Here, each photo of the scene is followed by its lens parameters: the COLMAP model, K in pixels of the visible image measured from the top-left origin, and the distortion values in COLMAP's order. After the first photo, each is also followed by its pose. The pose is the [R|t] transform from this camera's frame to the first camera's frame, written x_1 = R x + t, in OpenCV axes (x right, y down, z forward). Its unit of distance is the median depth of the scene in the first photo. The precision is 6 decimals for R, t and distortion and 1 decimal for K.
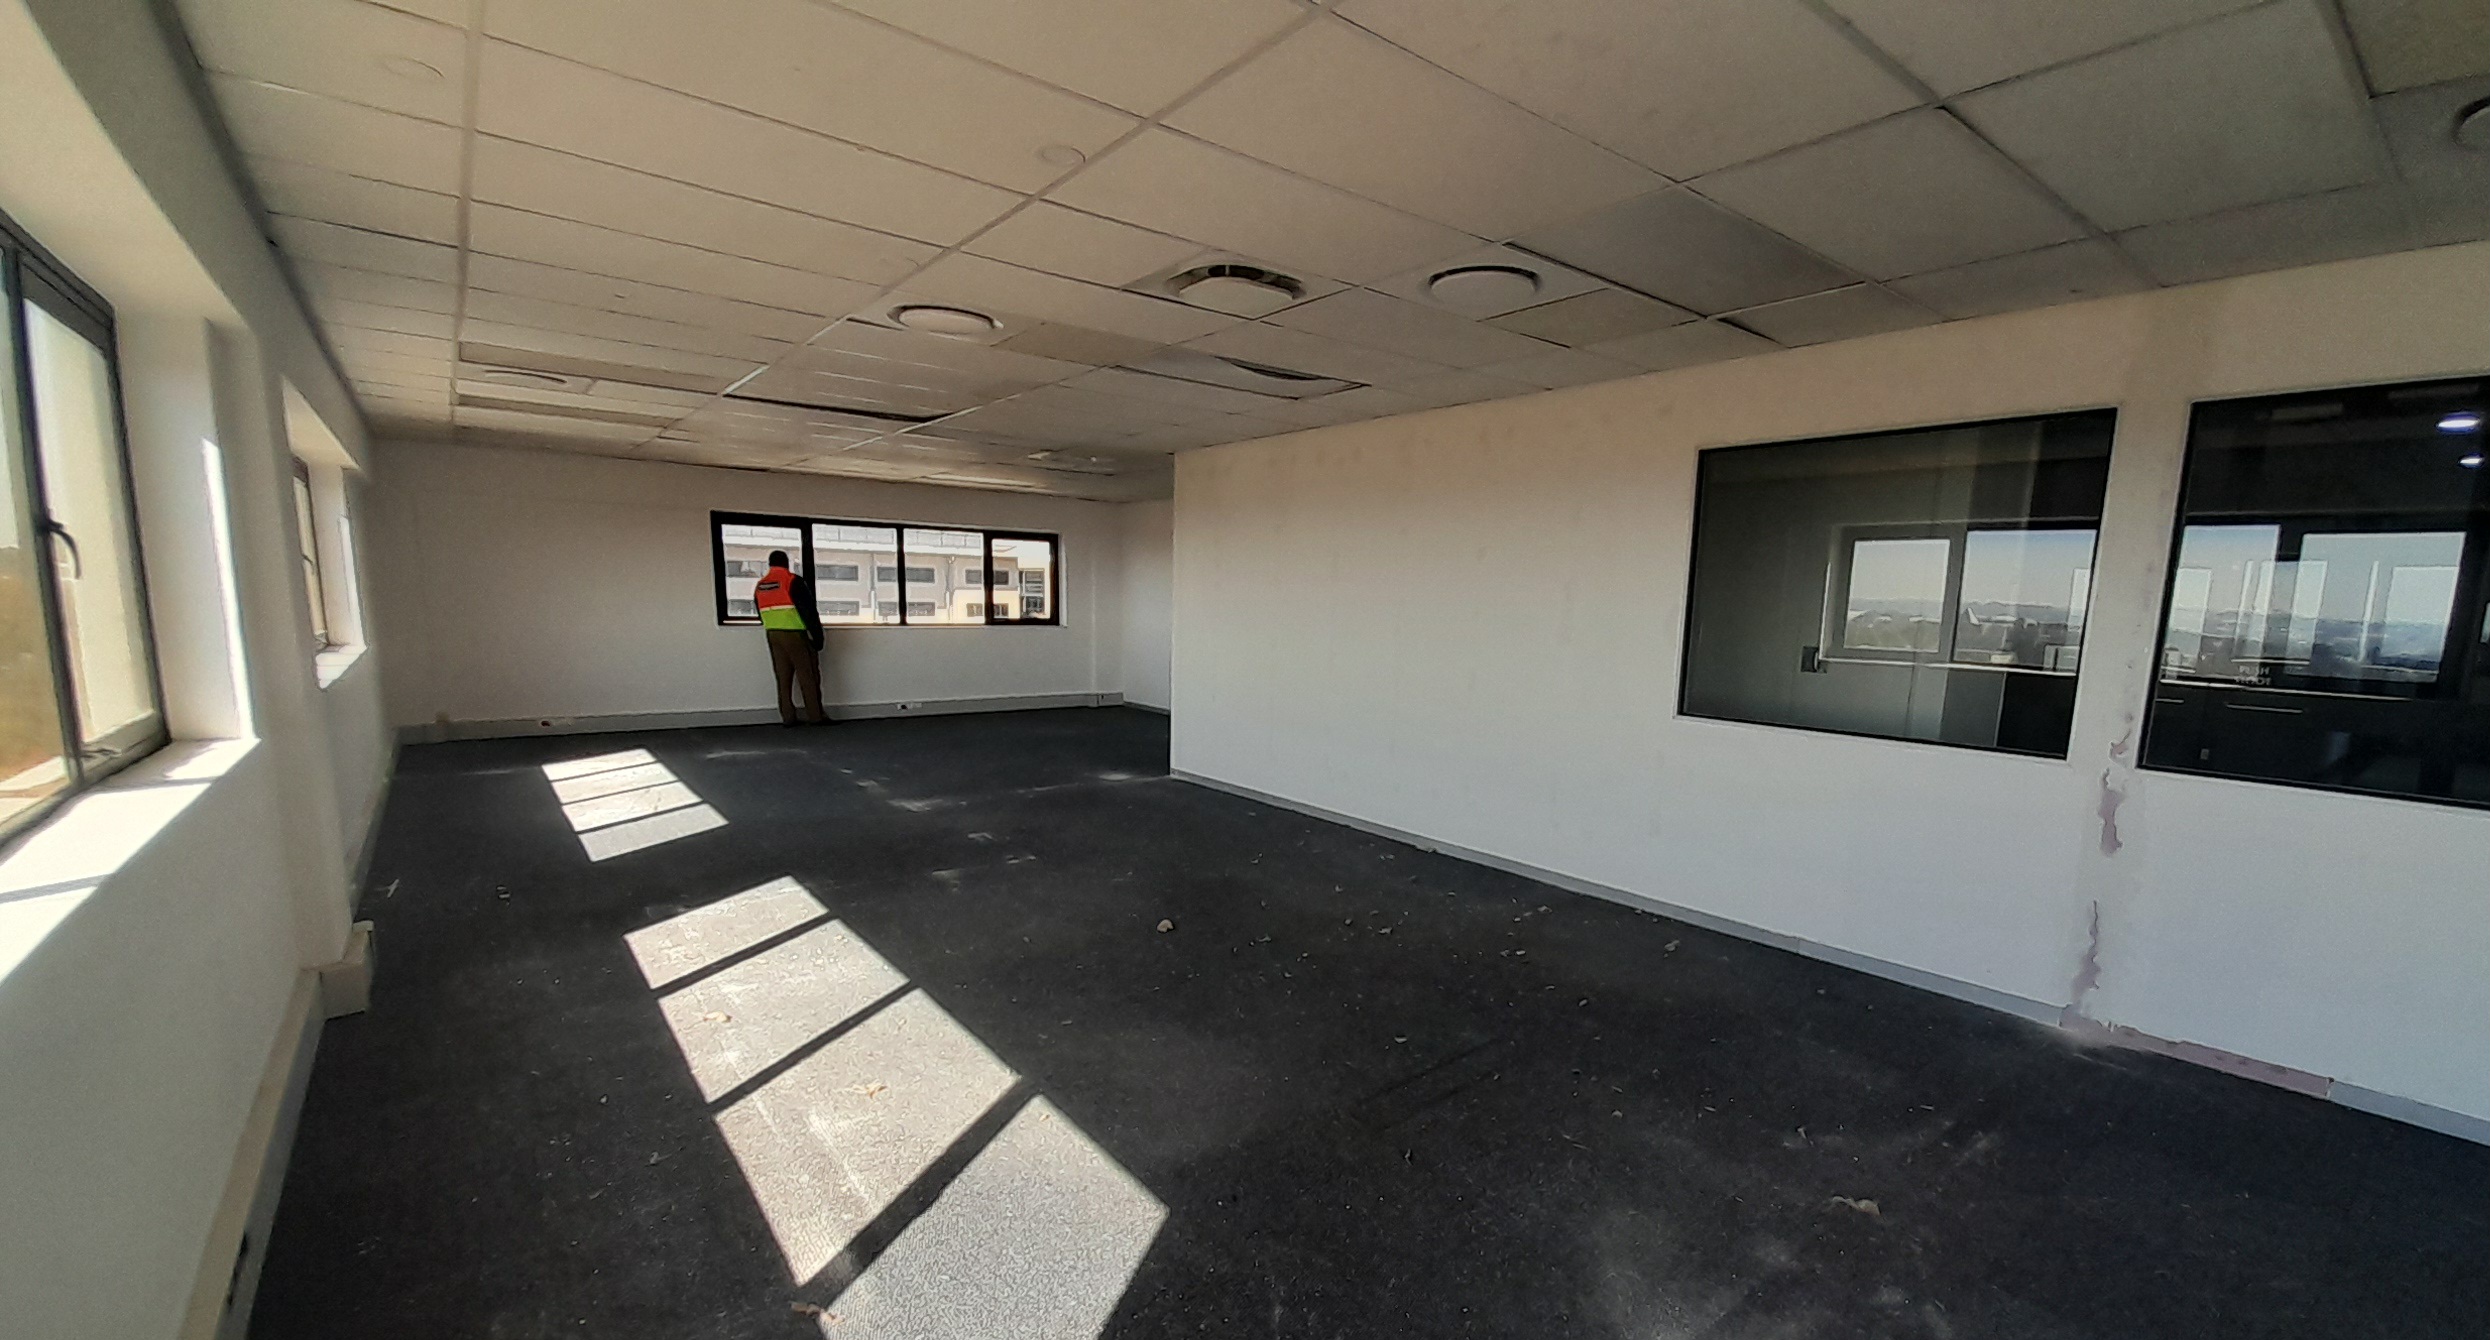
lens RADIAL K [[1017.8, 0, 1285.4], [0, 1017.8, 751.2], [0, 0, 1]] dist [-0.006248, -0.002859]
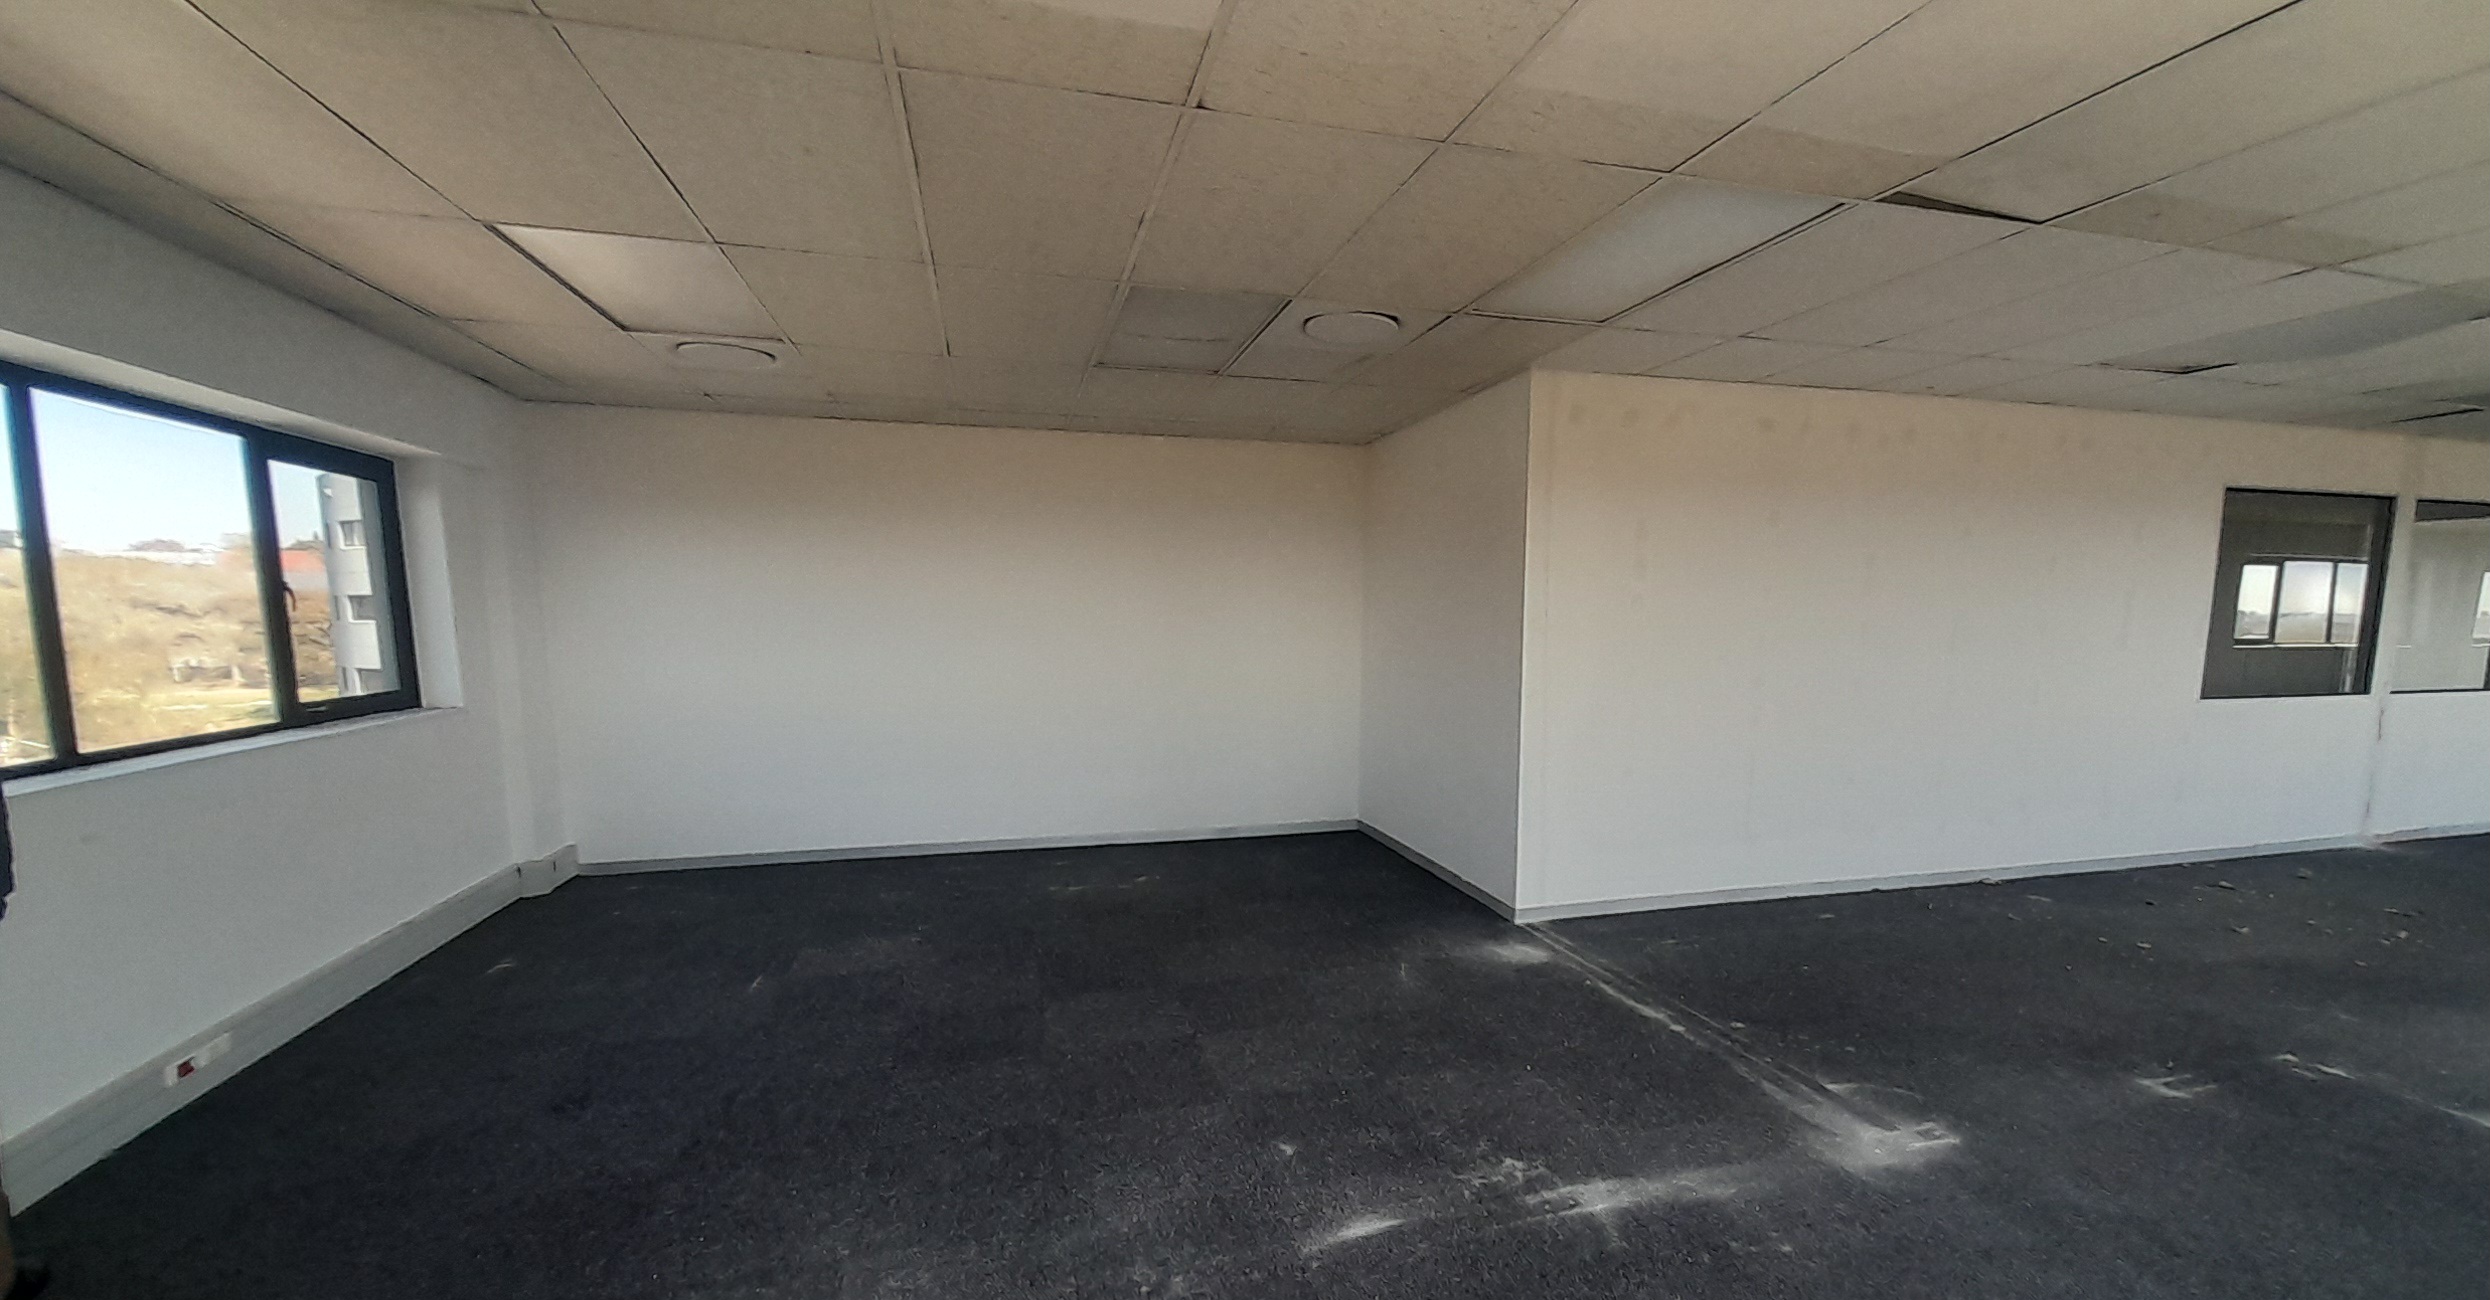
lens RADIAL K [[1011.1, 0, 1267.9], [0, 1011.1, 752.1], [0, 0, 1]] dist [0.007467, -0.009500]
pose [[0.405433, -0.152502, 0.901314, -1.147108], [0.147747, 0.983954, 0.100024, -0.253270], [-0.902106, 0.092614, 0.421460, 1.457591]]
